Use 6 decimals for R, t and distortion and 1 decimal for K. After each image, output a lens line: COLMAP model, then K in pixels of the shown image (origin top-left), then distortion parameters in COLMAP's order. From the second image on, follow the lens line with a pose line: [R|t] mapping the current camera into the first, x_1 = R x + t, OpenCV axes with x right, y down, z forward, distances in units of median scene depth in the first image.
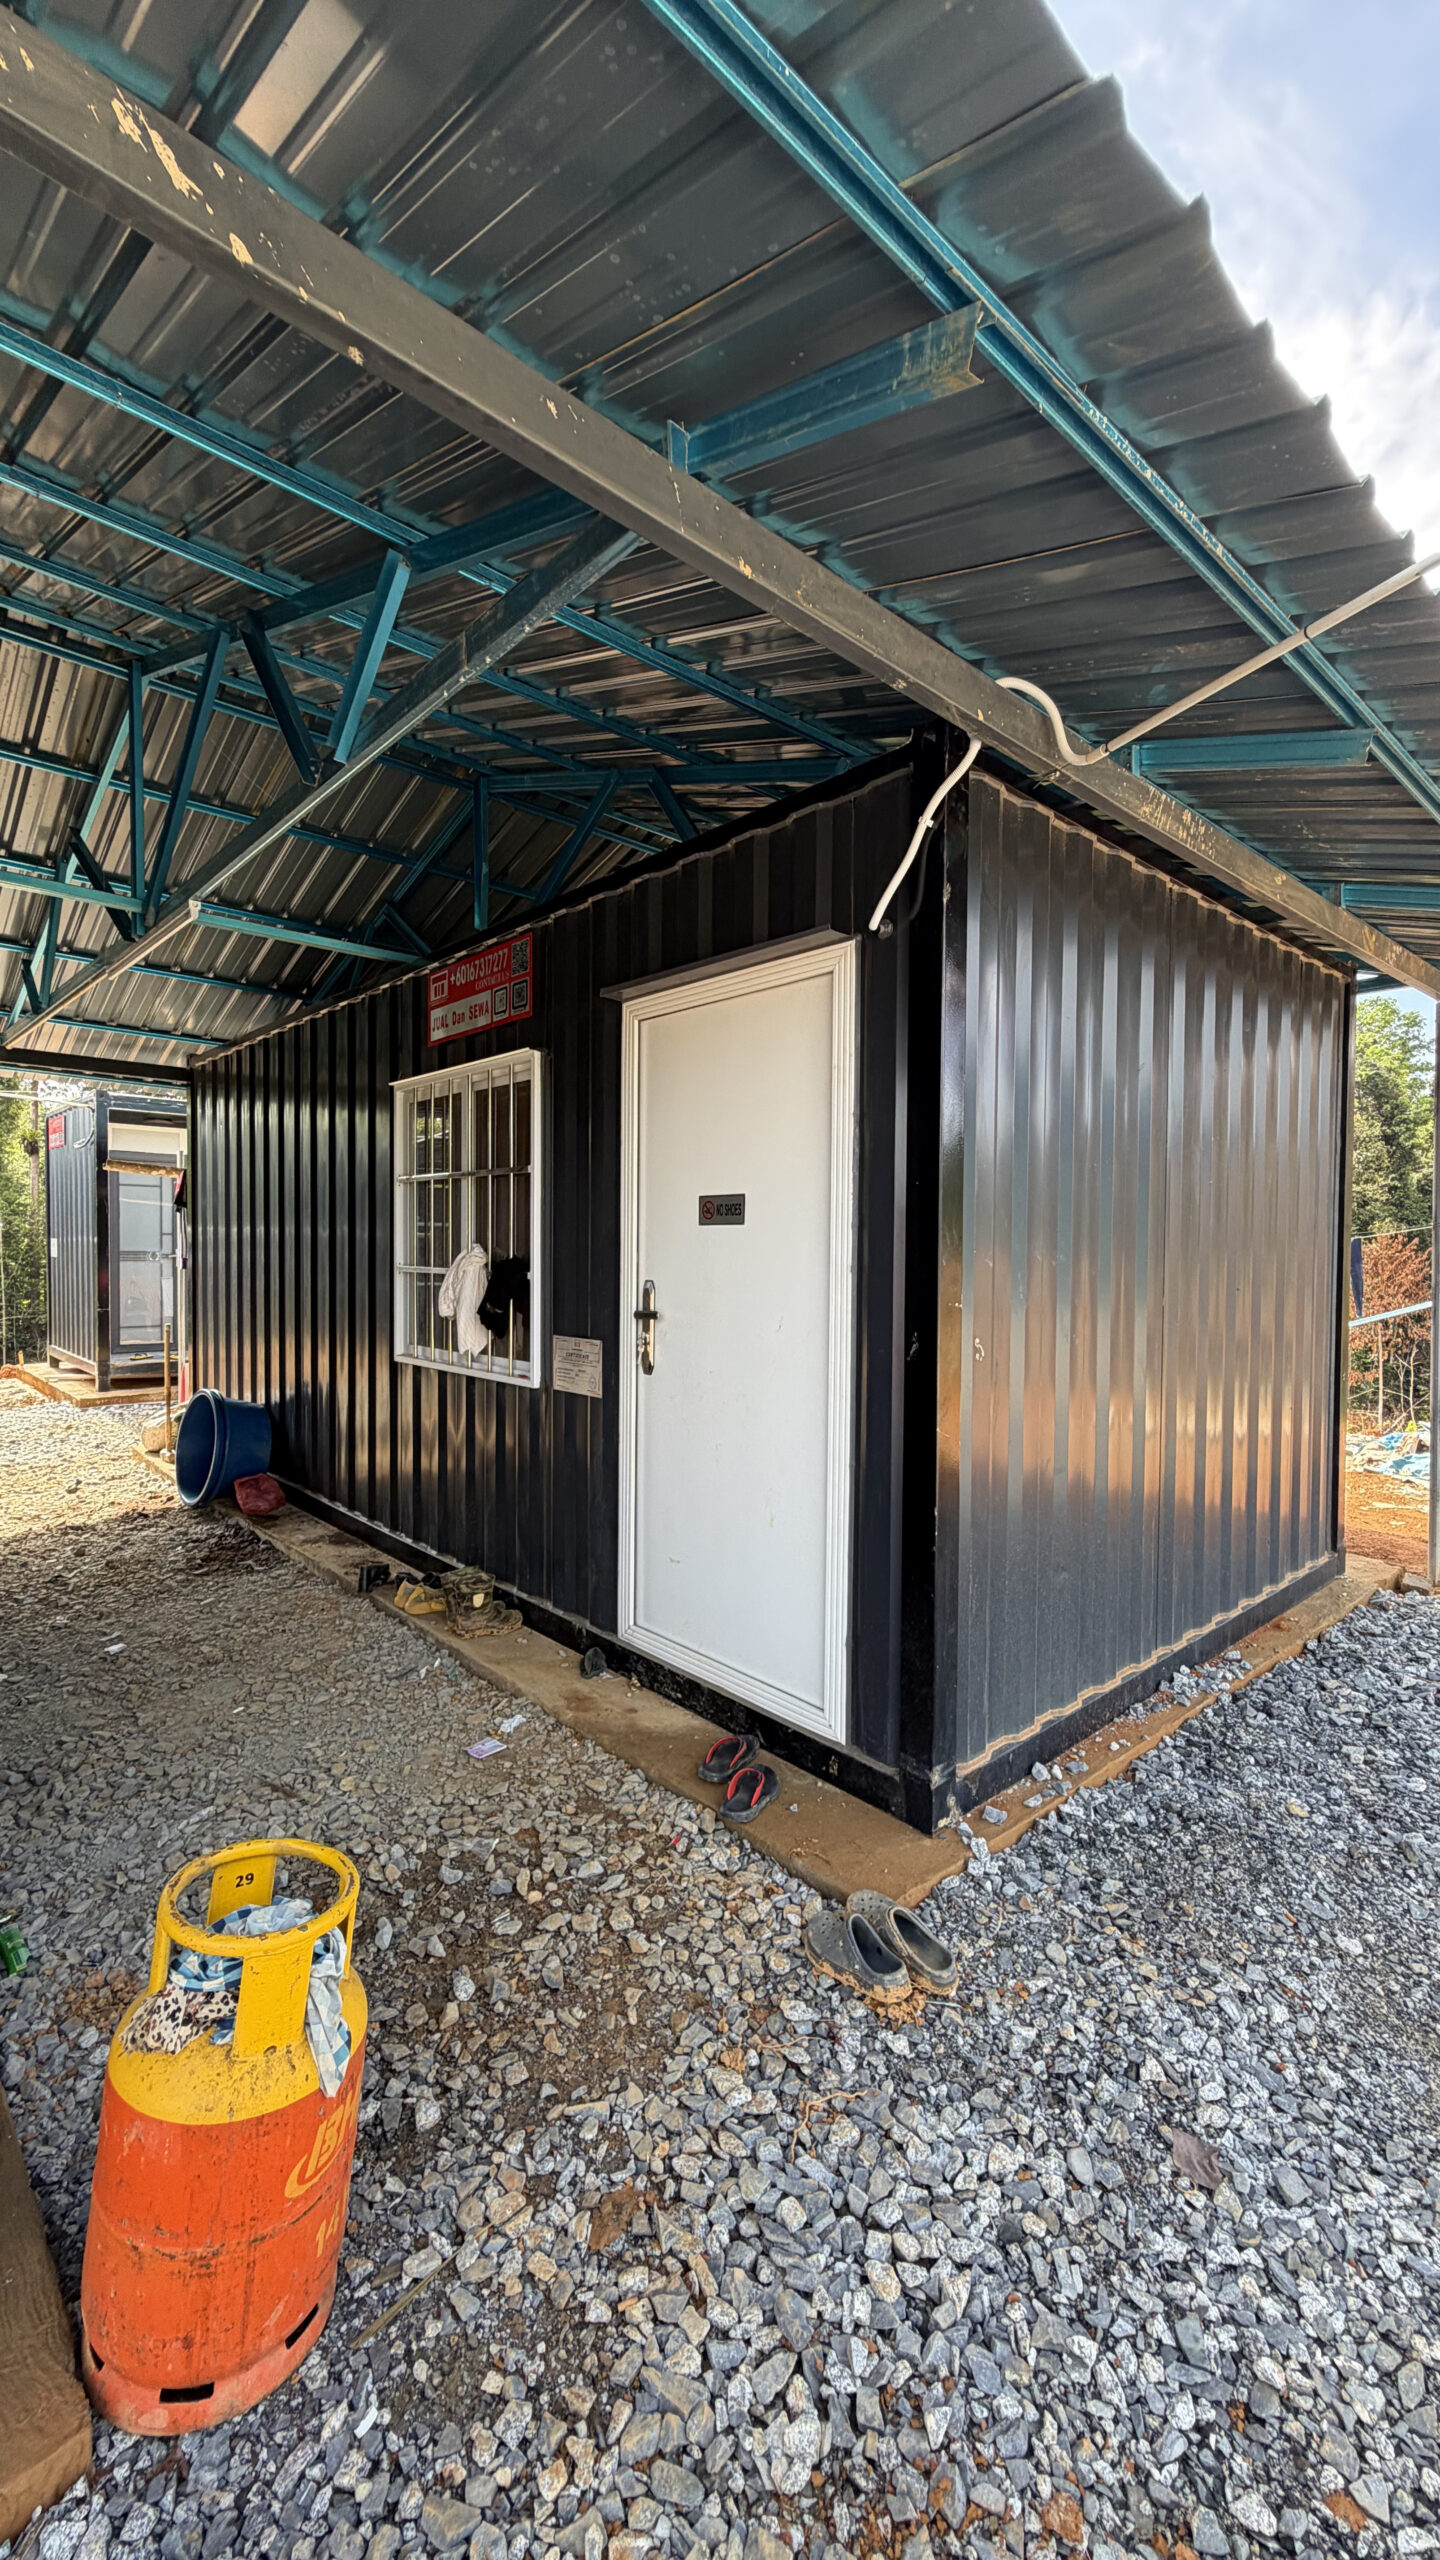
lens RADIAL K [[1023.3, 0, 719.5], [0, 1023.3, 1303.1], [0, 0, 1]] dist [-0.000522, 0.000413]
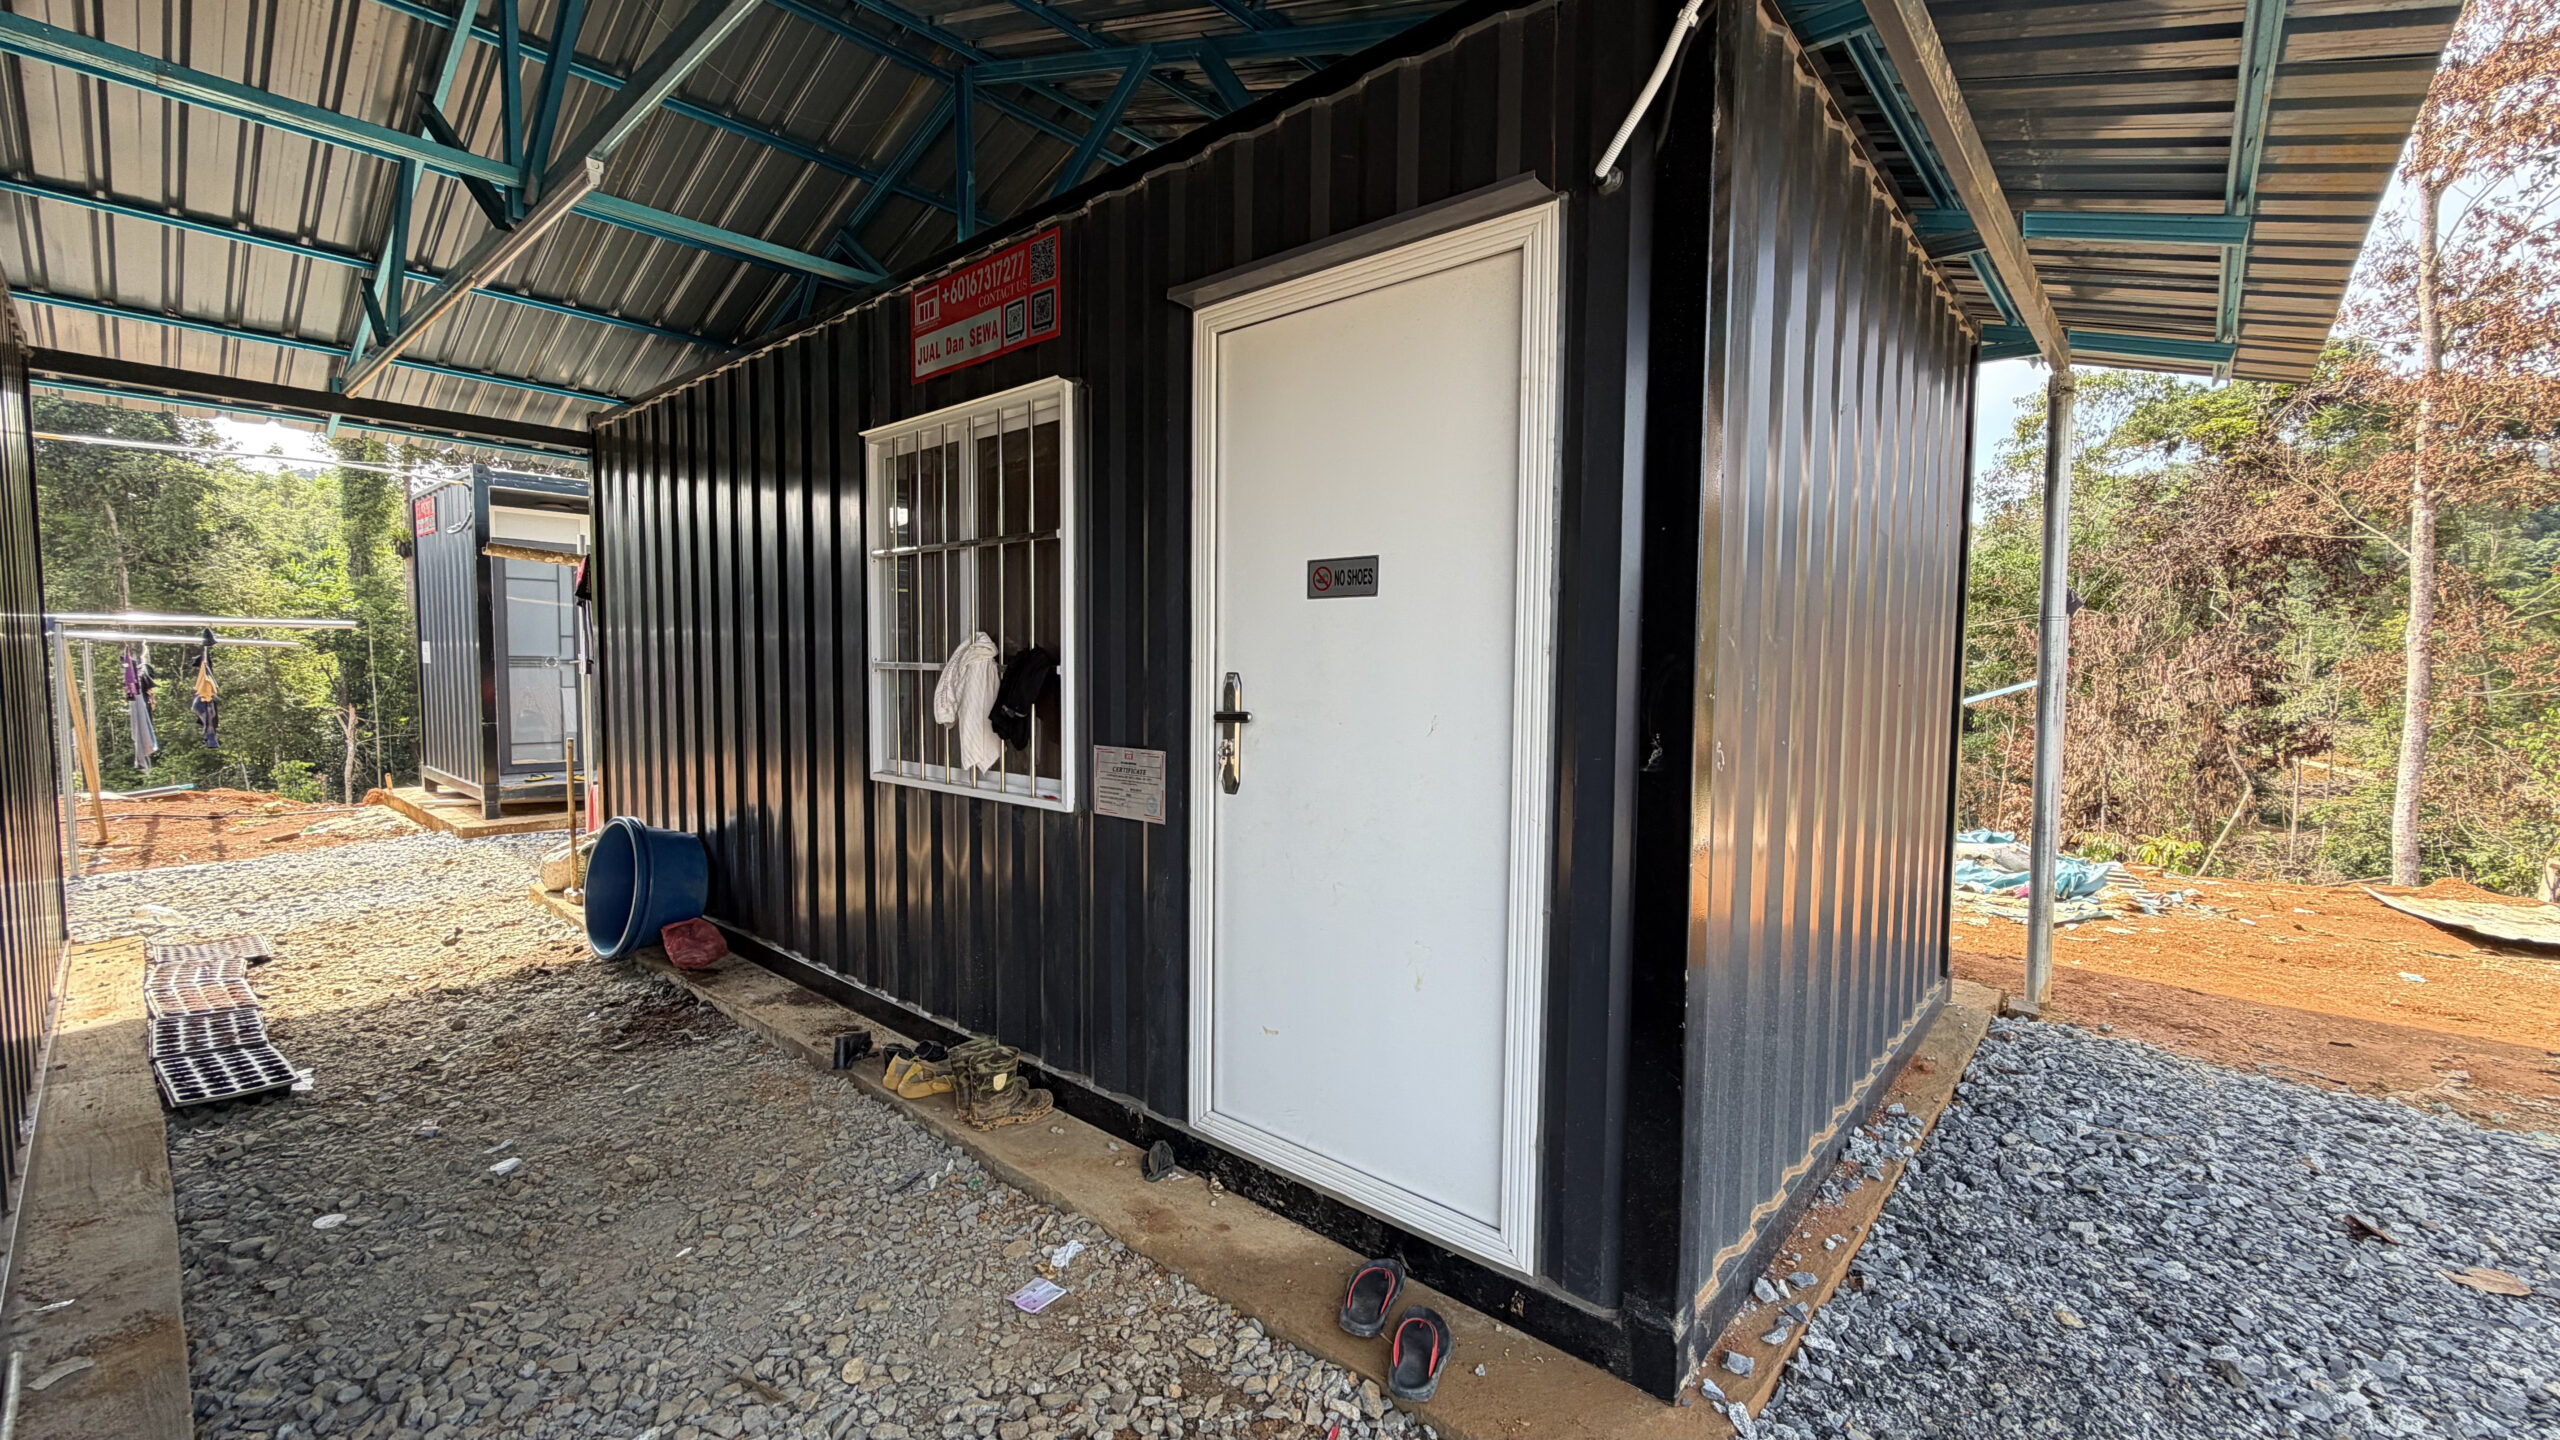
lens RADIAL K [[1023.3, 0, 1279.6], [0, 1023.3, 747.1], [0, 0, 1]] dist [-0.000522, 0.000413]
pose [[0.993792, -0.007405, 0.111003, -0.104451], [0.004209, 0.999571, 0.028990, 0.010130], [-0.111170, -0.028343, 0.993397, 0.194686]]
